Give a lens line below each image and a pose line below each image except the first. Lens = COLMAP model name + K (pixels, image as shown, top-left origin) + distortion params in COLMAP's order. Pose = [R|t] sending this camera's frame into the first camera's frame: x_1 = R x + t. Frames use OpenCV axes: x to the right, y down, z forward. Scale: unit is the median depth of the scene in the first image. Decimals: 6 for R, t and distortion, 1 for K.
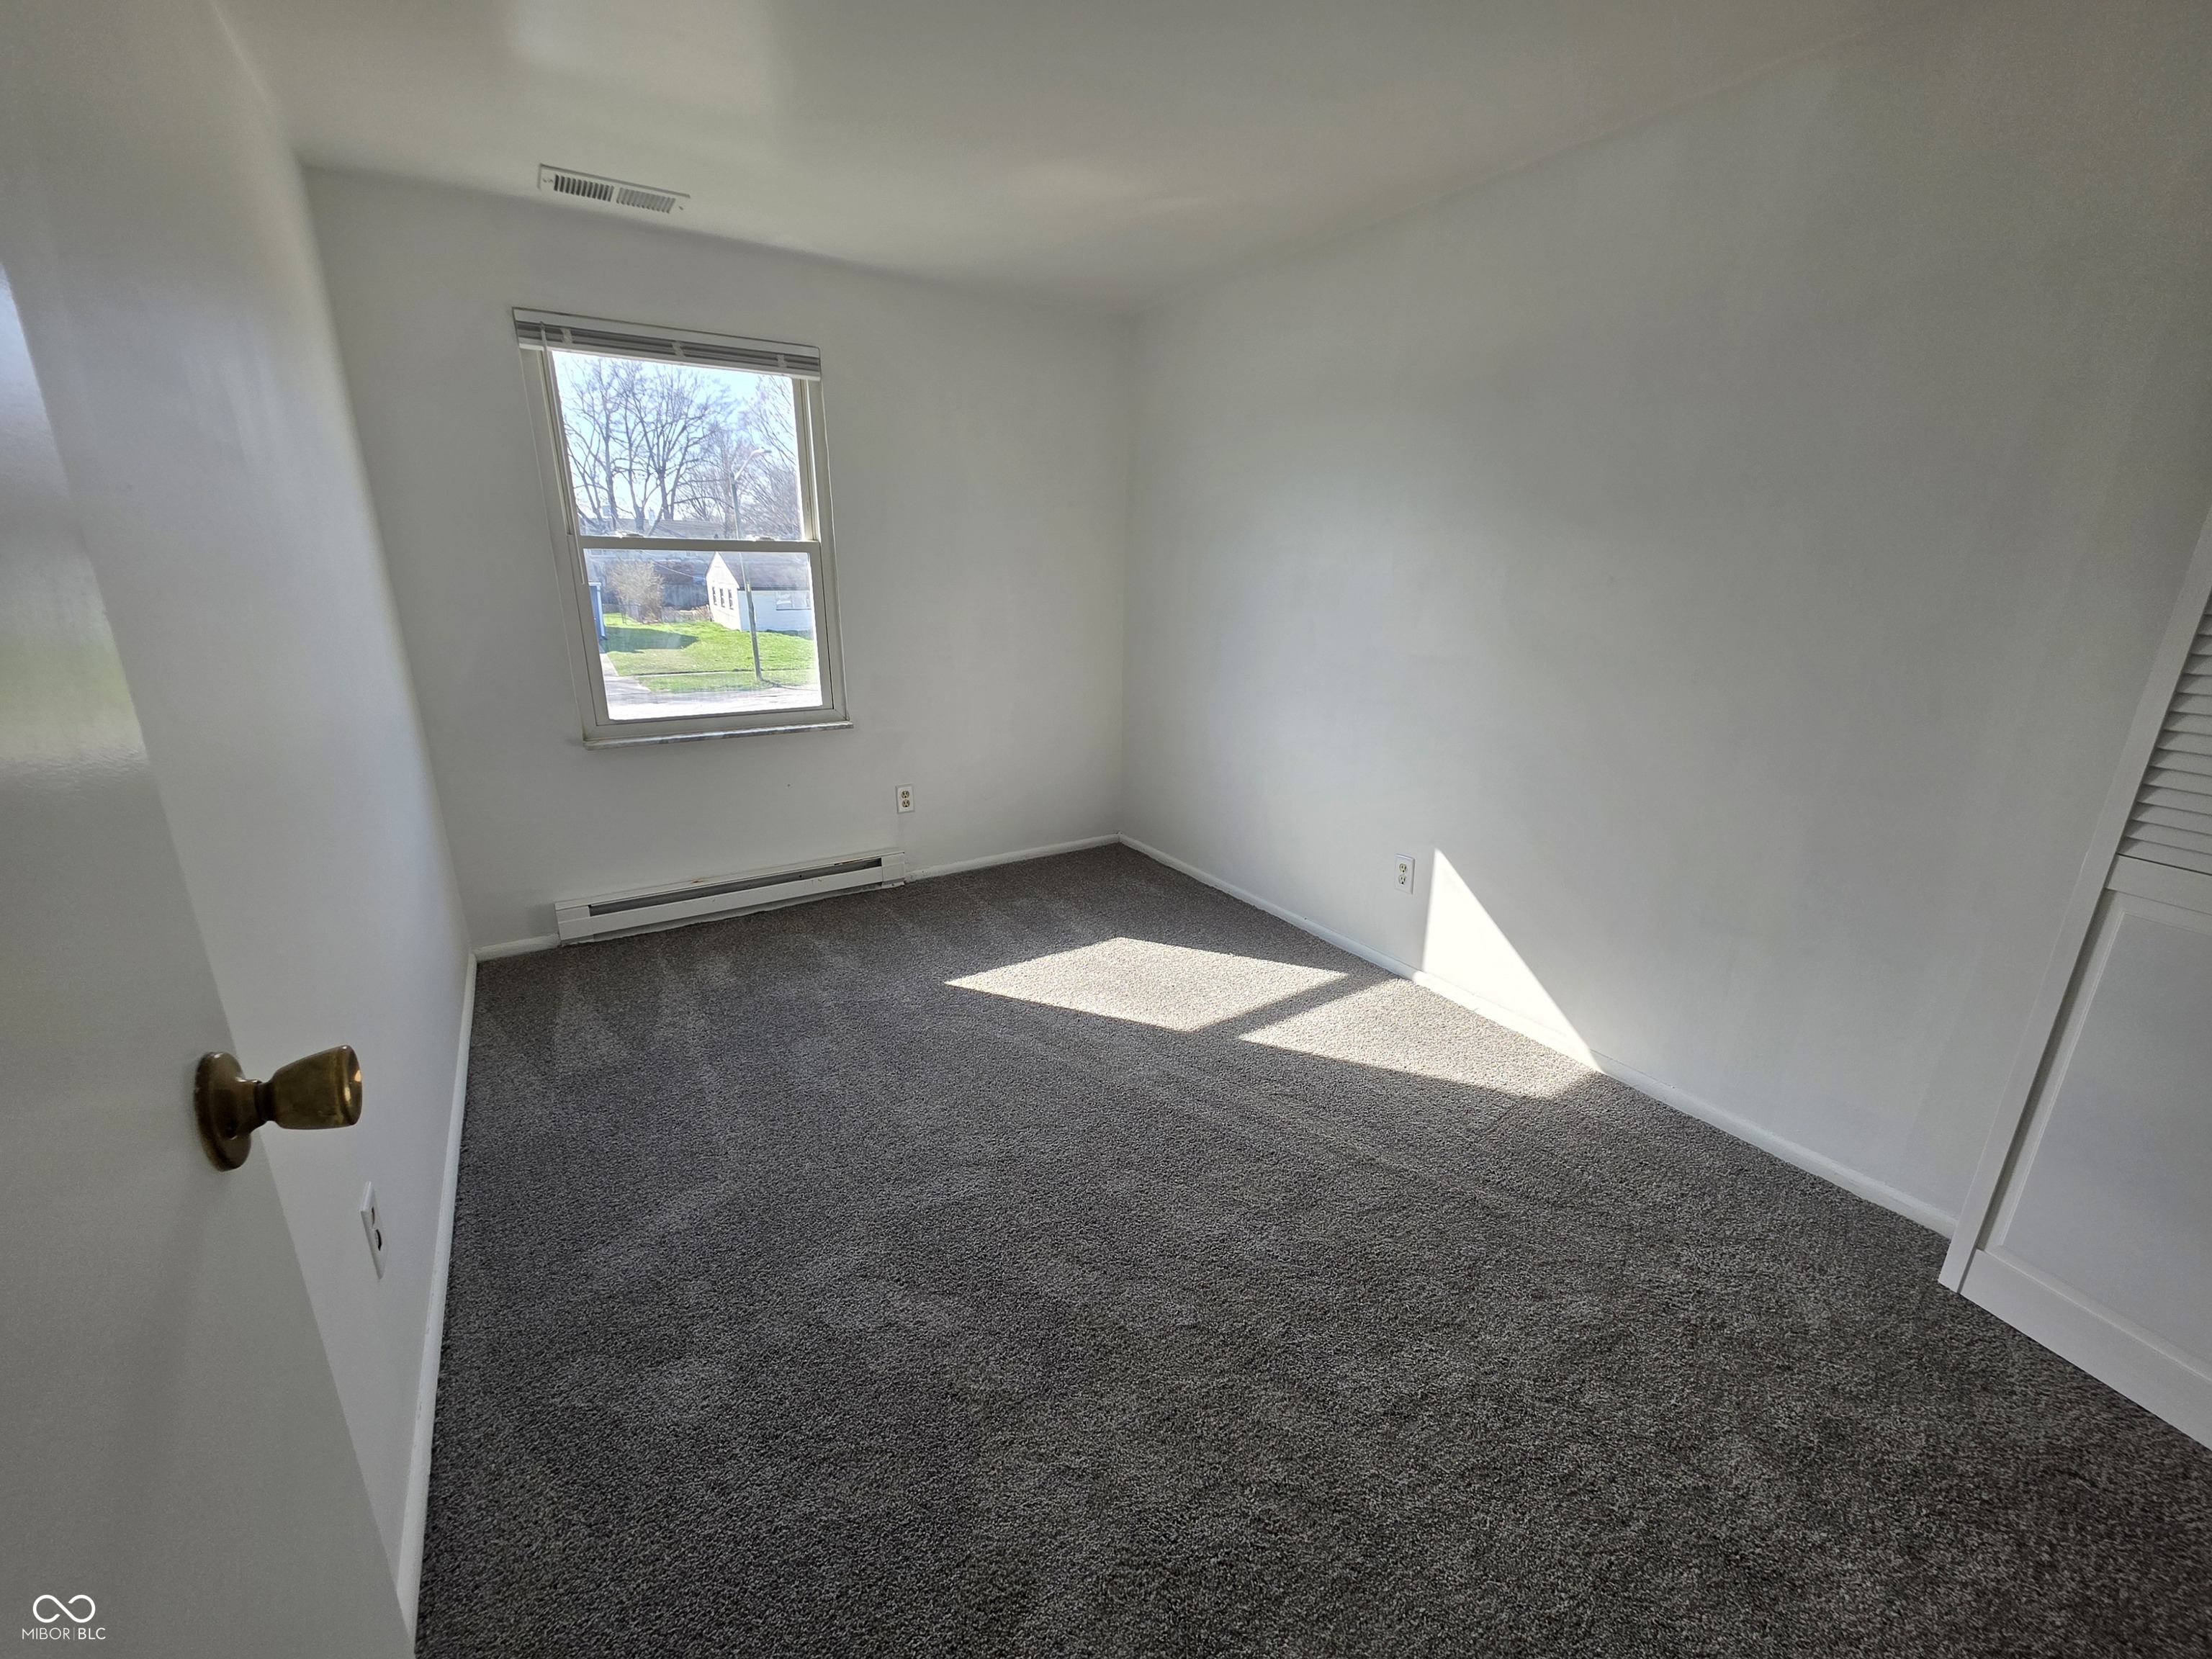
lens RADIAL K [[898.8, 0, 1078.4], [0, 898.8, 850.9], [0, 0, 1]] dist [-0.000583, -0.000381]
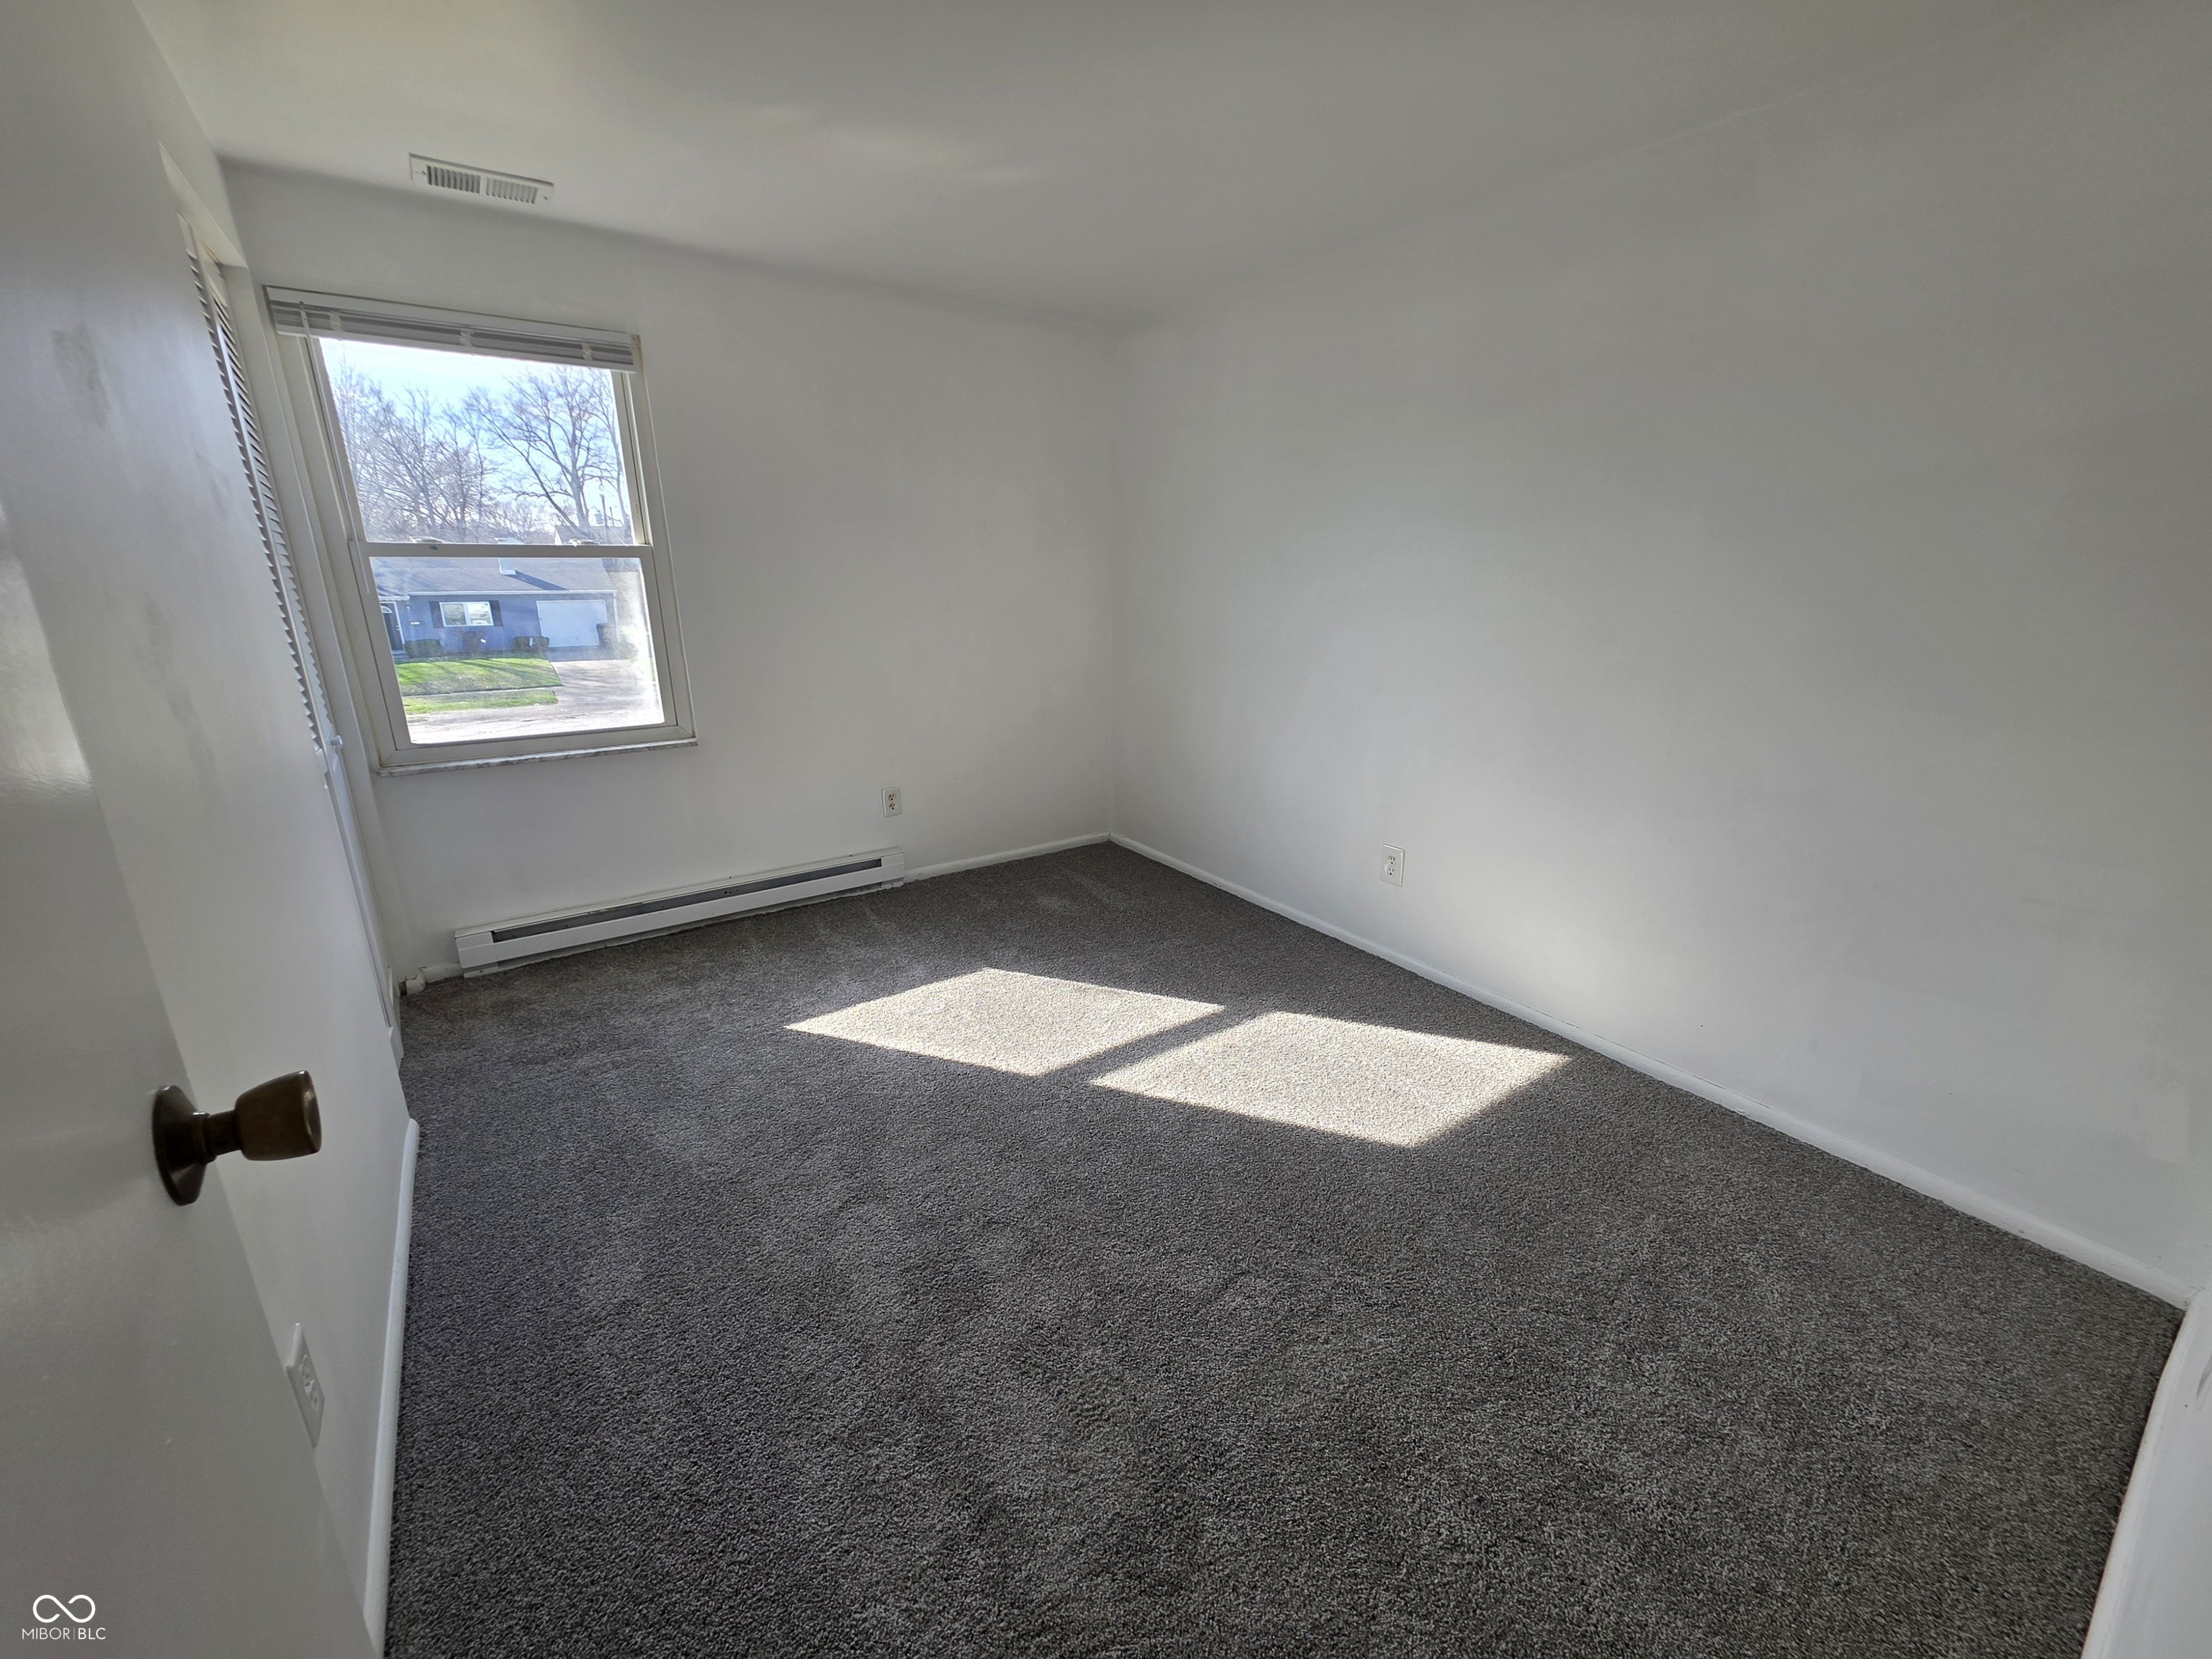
lens RADIAL K [[888.1, 0, 1106.0], [0, 888.1, 829.5], [0, 0, 1]] dist [0.001642, 0.000204]
pose [[0.999062, -0.023796, 0.036176, 0.088220], [0.024520, 0.999505, -0.019715, -0.015427], [-0.035689, 0.020584, 0.999151, 0.050384]]
